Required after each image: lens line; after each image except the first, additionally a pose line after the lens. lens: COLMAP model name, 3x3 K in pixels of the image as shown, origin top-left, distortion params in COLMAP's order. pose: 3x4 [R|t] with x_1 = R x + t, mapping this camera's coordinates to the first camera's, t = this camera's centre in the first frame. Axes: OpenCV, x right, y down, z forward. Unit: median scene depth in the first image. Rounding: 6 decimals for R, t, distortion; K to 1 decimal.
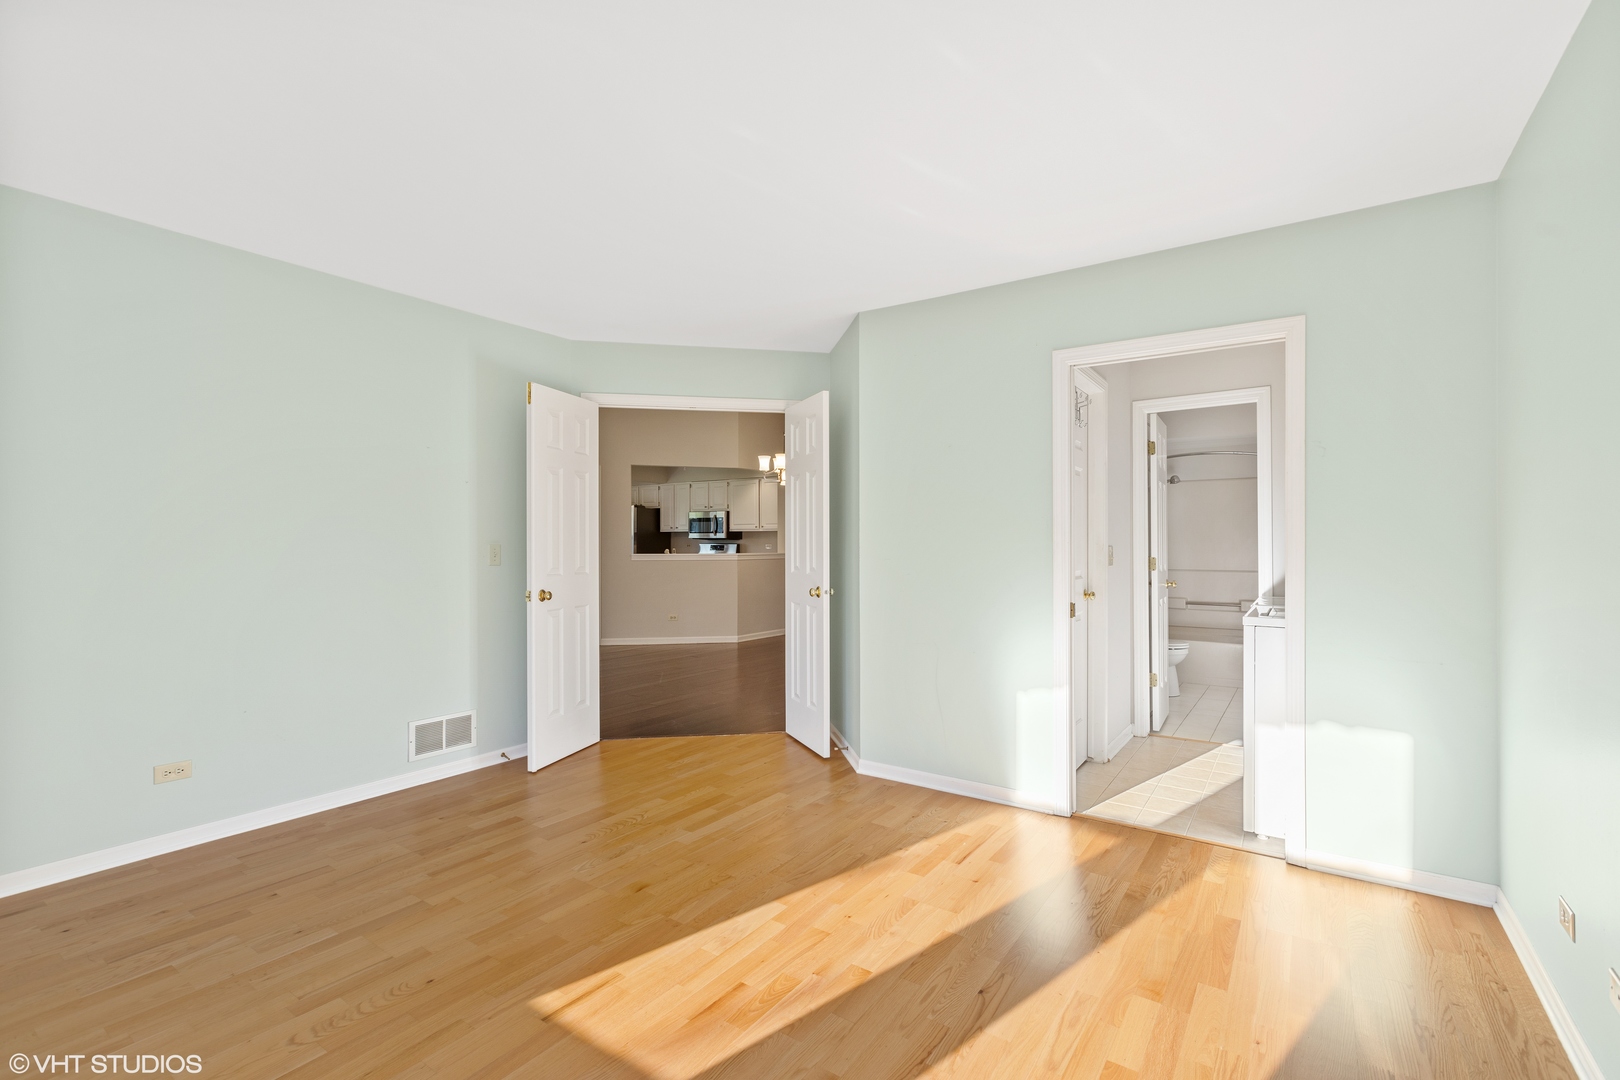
lens RADIAL K [[738.3, 0, 808.7], [0, 738.3, 541.8], [0, 0, 1]] dist [-0.010244, -0.000009]
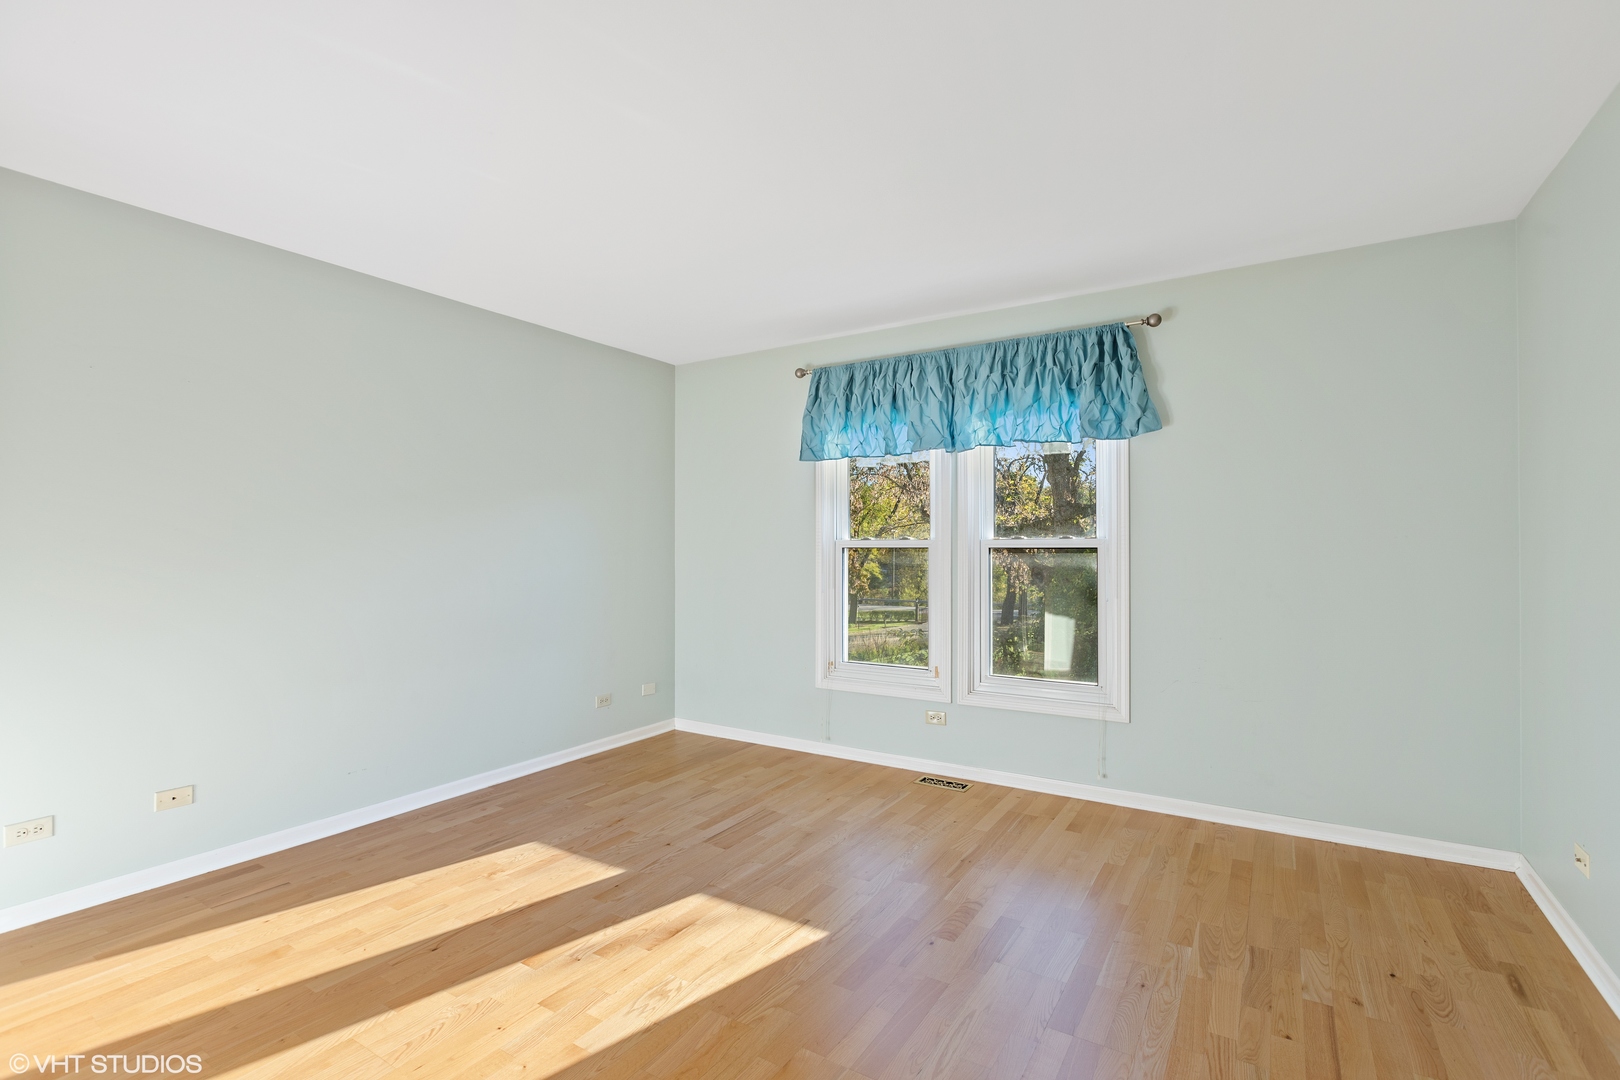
lens RADIAL K [[769.4, 0, 812.0], [0, 769.4, 542.0], [0, 0, 1]] dist [-0.001013, -0.000003]
pose [[-0.998902, 0.000439, -0.046842, -0.252546], [0.000791, 0.999972, -0.007481, 0.000723], [0.046838, -0.007510, -0.998874, 1.943446]]
